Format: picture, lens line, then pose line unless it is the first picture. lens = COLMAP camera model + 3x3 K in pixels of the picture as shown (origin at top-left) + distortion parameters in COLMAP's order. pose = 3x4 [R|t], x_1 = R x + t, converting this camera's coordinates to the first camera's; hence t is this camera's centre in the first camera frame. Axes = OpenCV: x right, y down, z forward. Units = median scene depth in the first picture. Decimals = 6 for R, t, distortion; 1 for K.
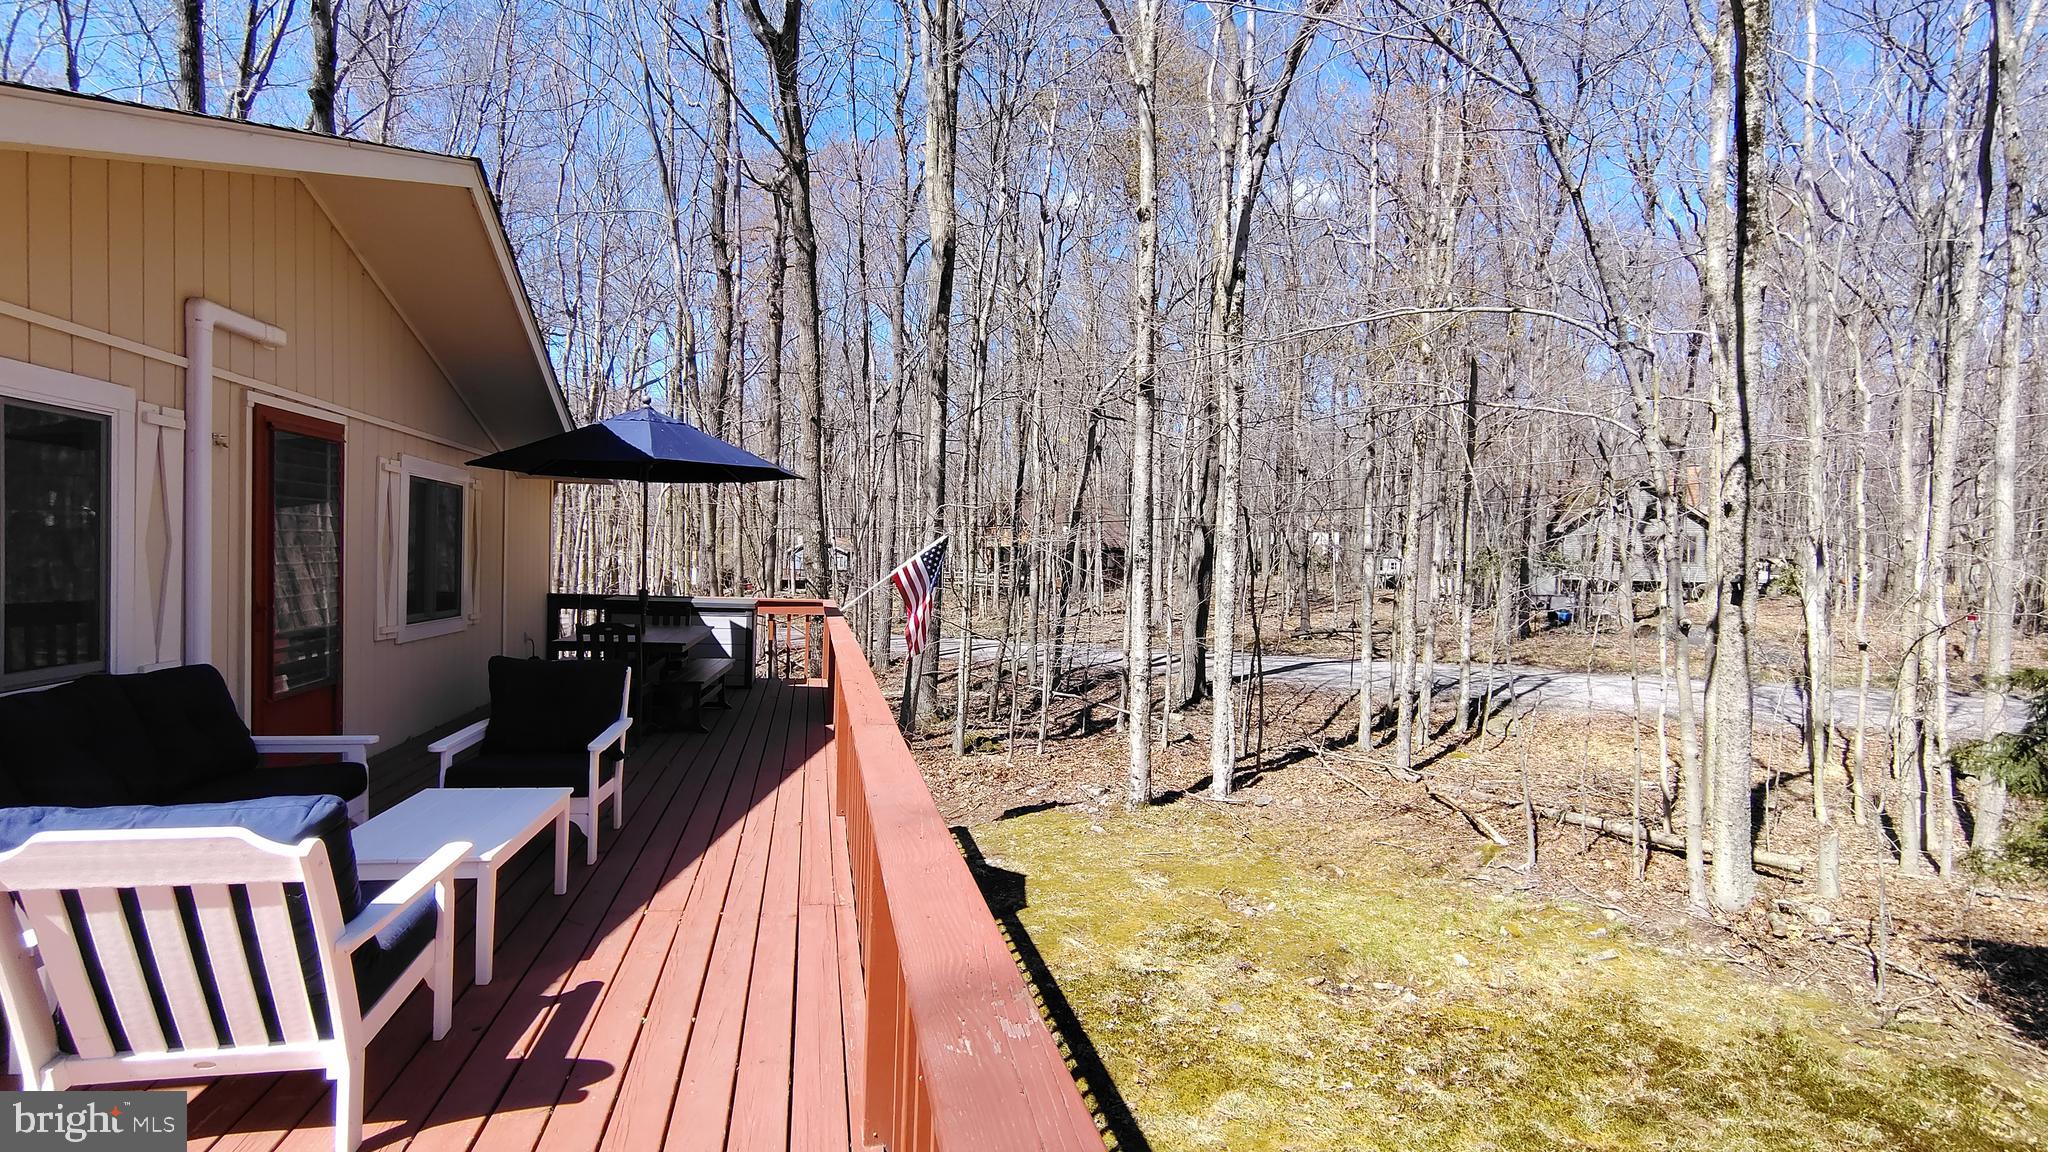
lens RADIAL K [[958.1, 0, 1015.5], [0, 958.1, 571.1], [0, 0, 1]] dist [-0.011002, 0.005172]
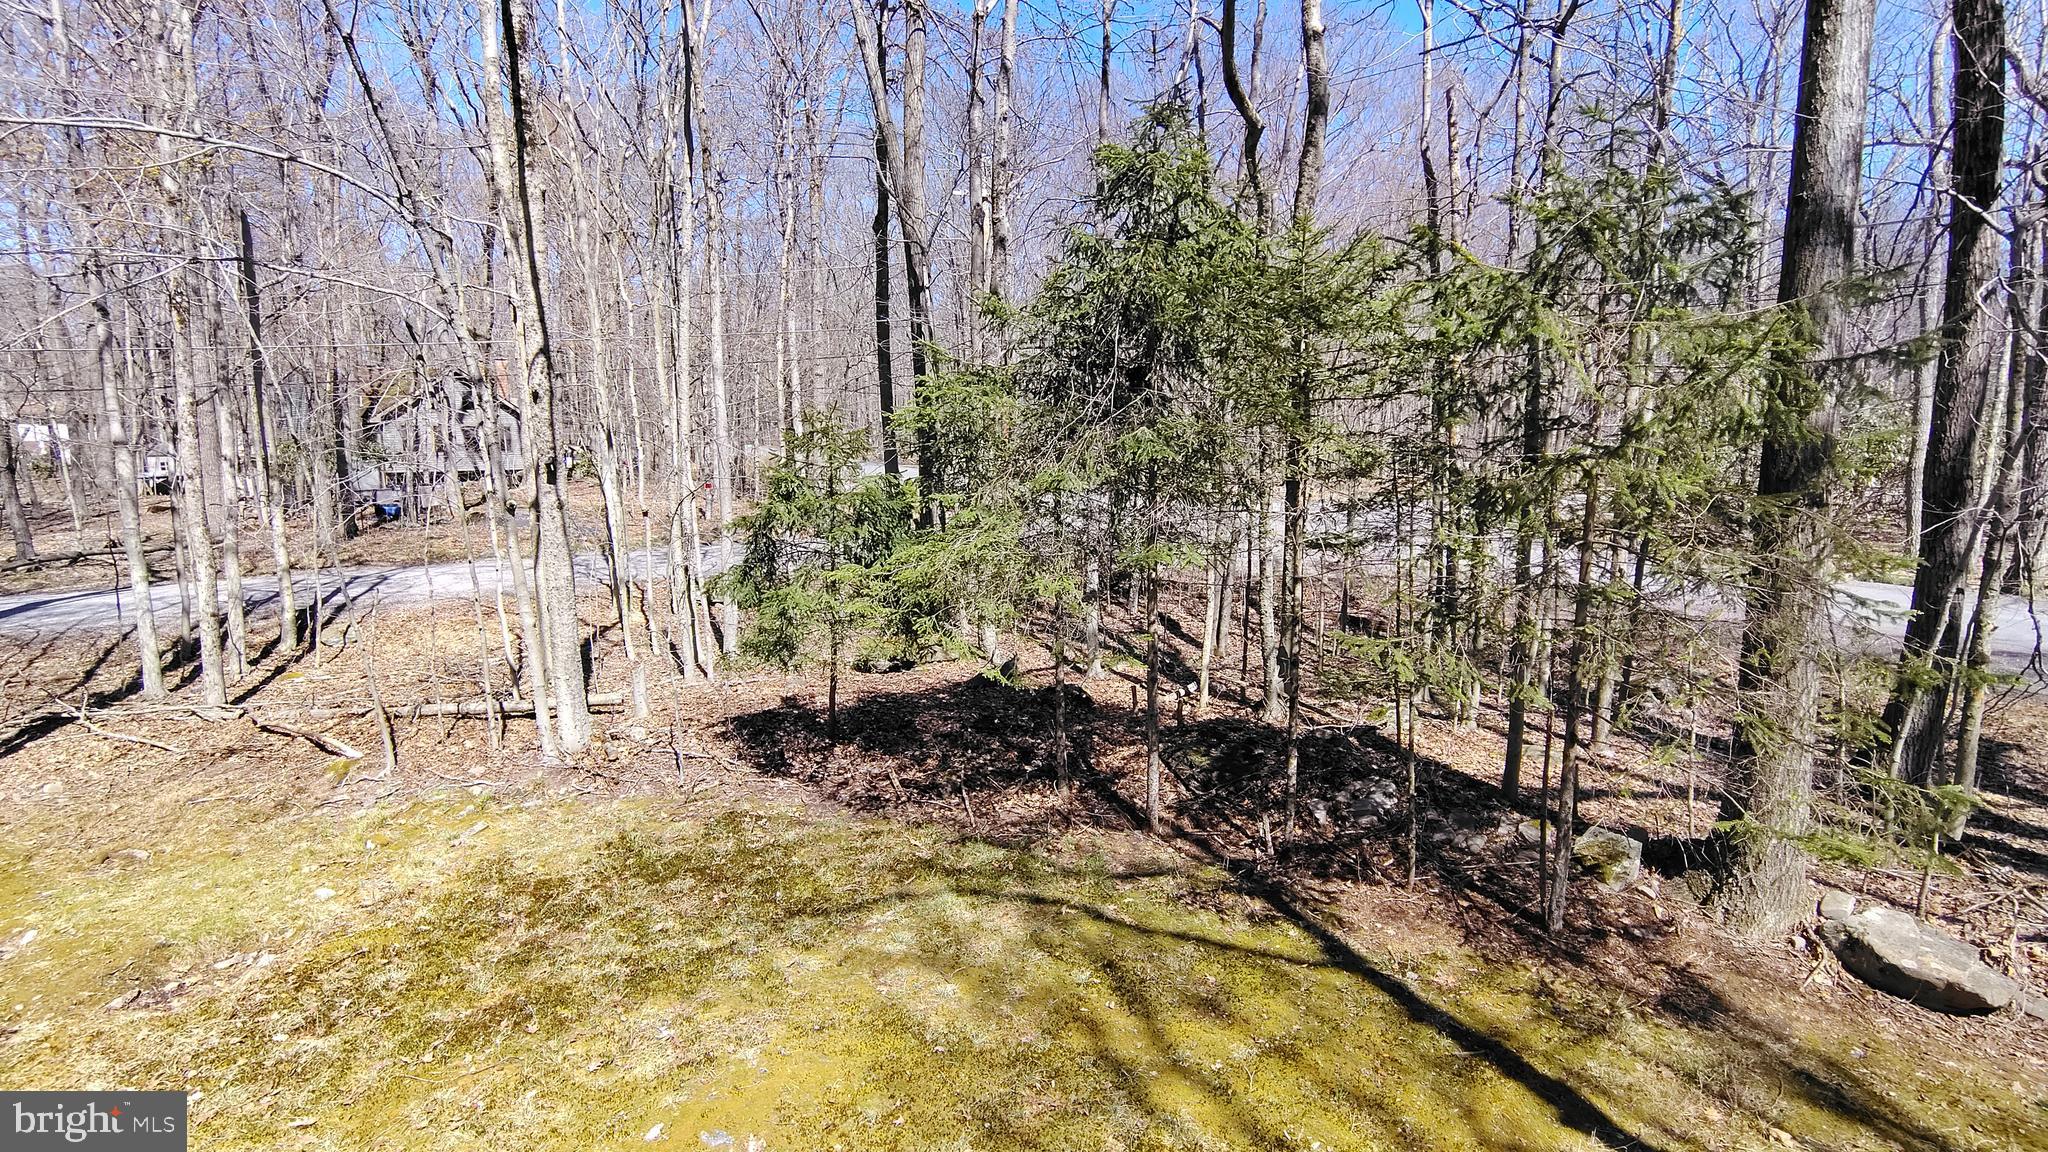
lens RADIAL K [[958.1, 0, 1021.7], [0, 958.1, 574.2], [0, 0, 1]] dist [-0.011002, 0.005172]
pose [[0.448054, -0.140267, 0.882934, 0.004580], [0.038001, 0.989710, 0.137946, 0.005873], [-0.893198, -0.028255, 0.448774, 0.009576]]
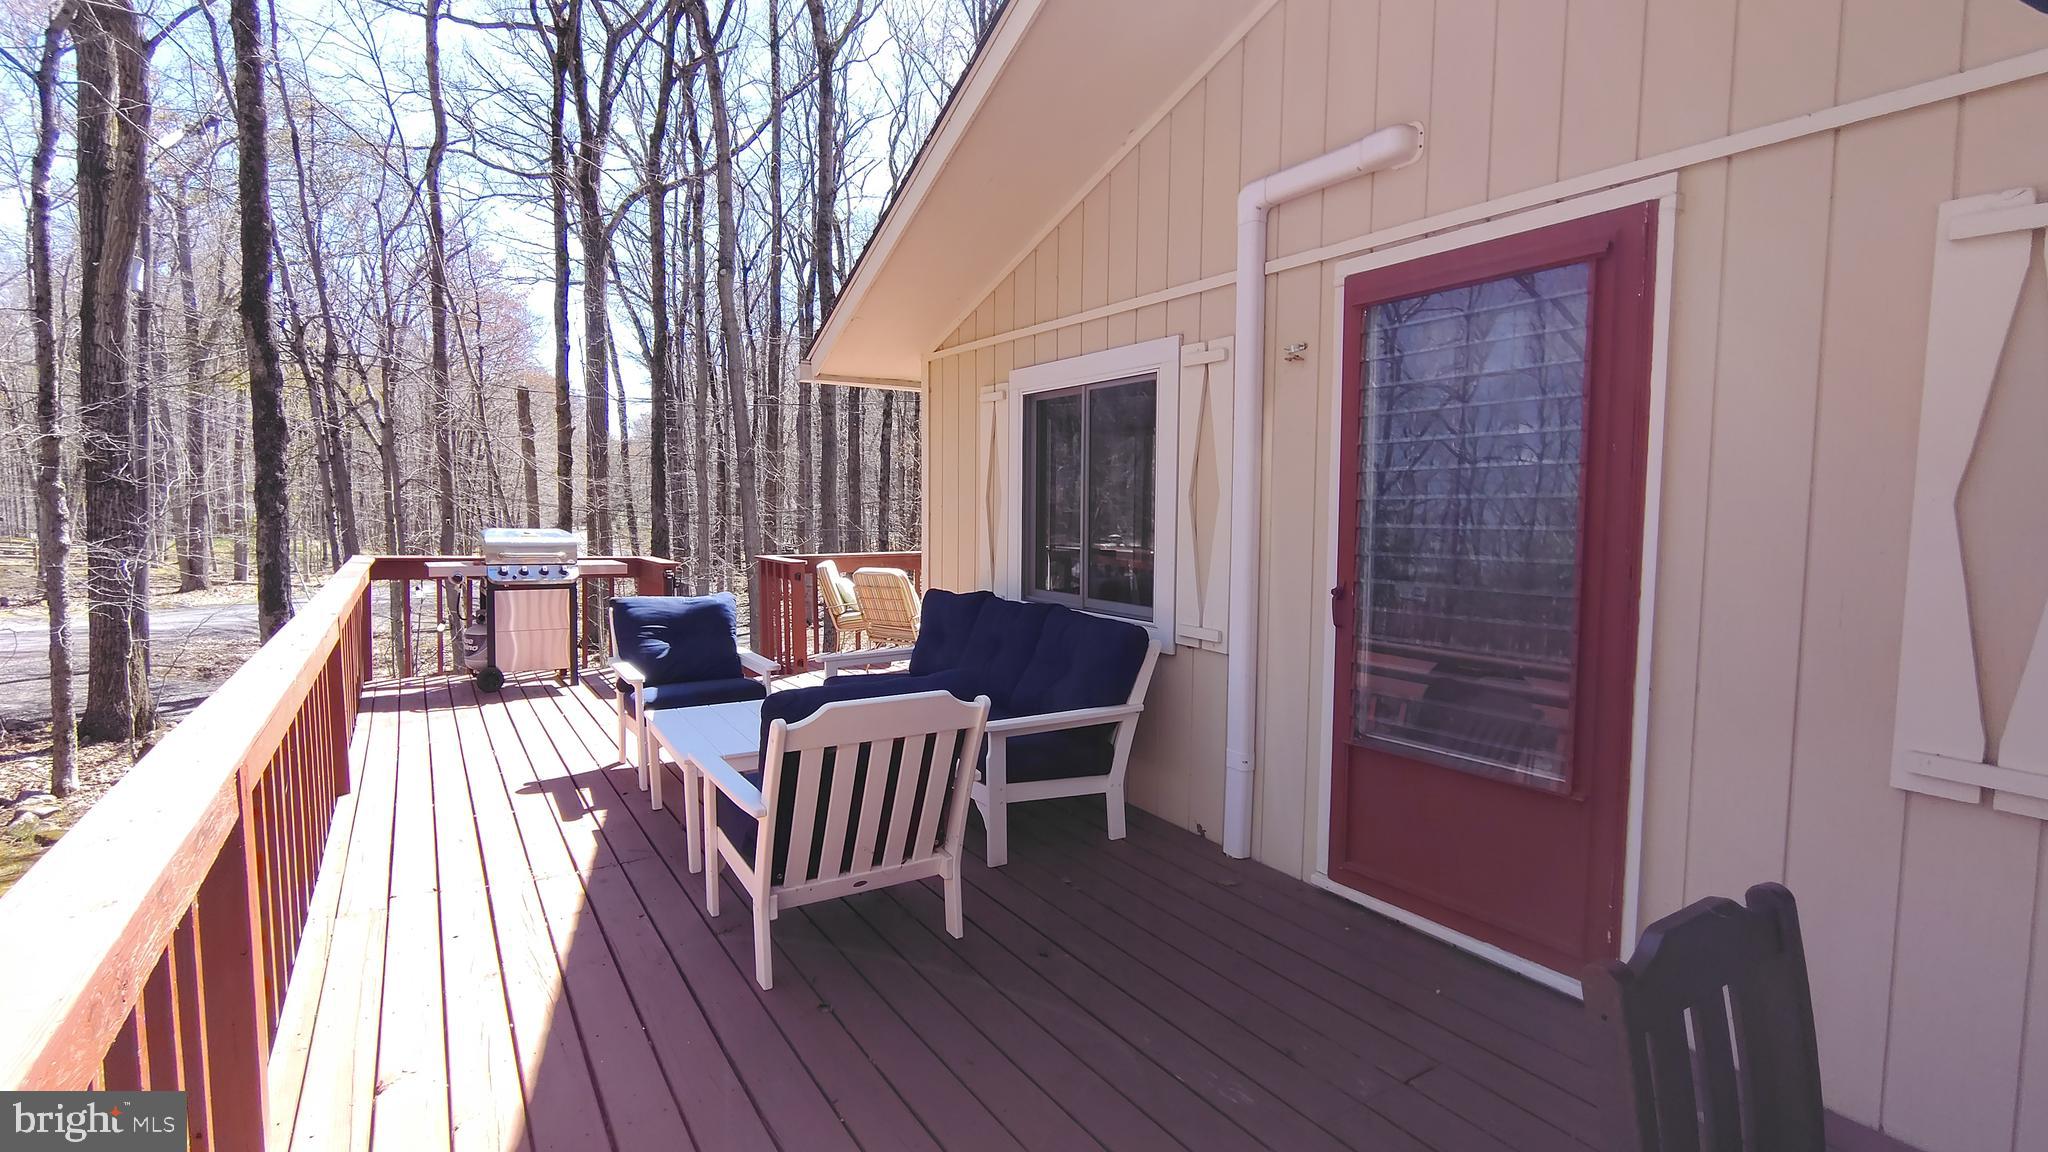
lens RADIAL K [[958.1, 0, 1014.9], [0, 958.1, 570.6], [0, 0, 1]] dist [-0.011002, 0.005172]
pose [[-0.937675, -0.001209, -0.347511, -0.165679], [-0.031441, 0.996188, 0.081368, -0.010639], [0.346088, 0.087223, -0.934139, 0.717119]]
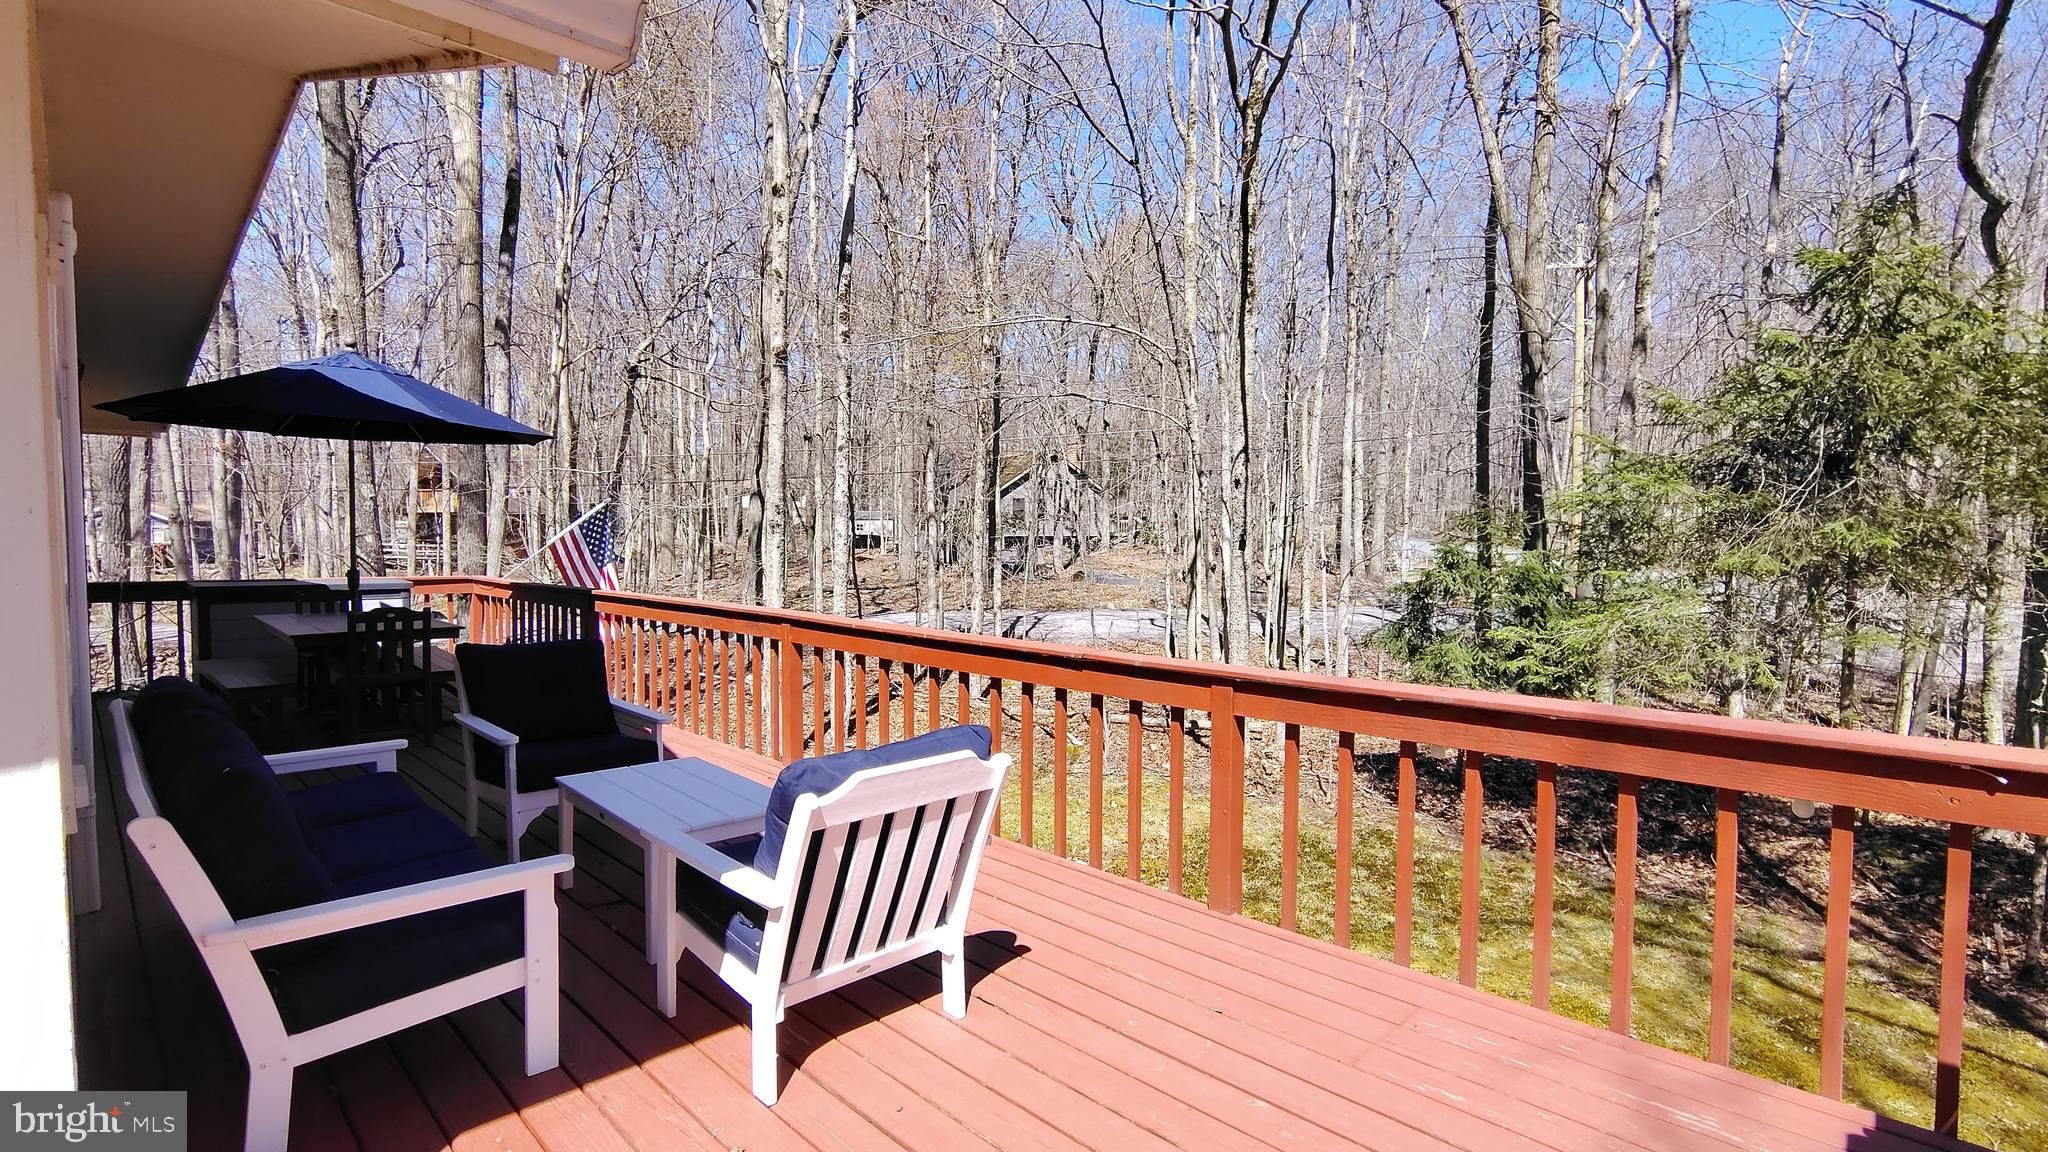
lens RADIAL K [[958.1, 0, 1018.3], [0, 958.1, 573.8], [0, 0, 1]] dist [-0.011002, 0.005172]
pose [[0.835974, -0.043204, 0.547066, -0.290802], [0.021023, 0.998686, 0.046745, -0.003372], [-0.548367, -0.027577, 0.835783, -0.015996]]
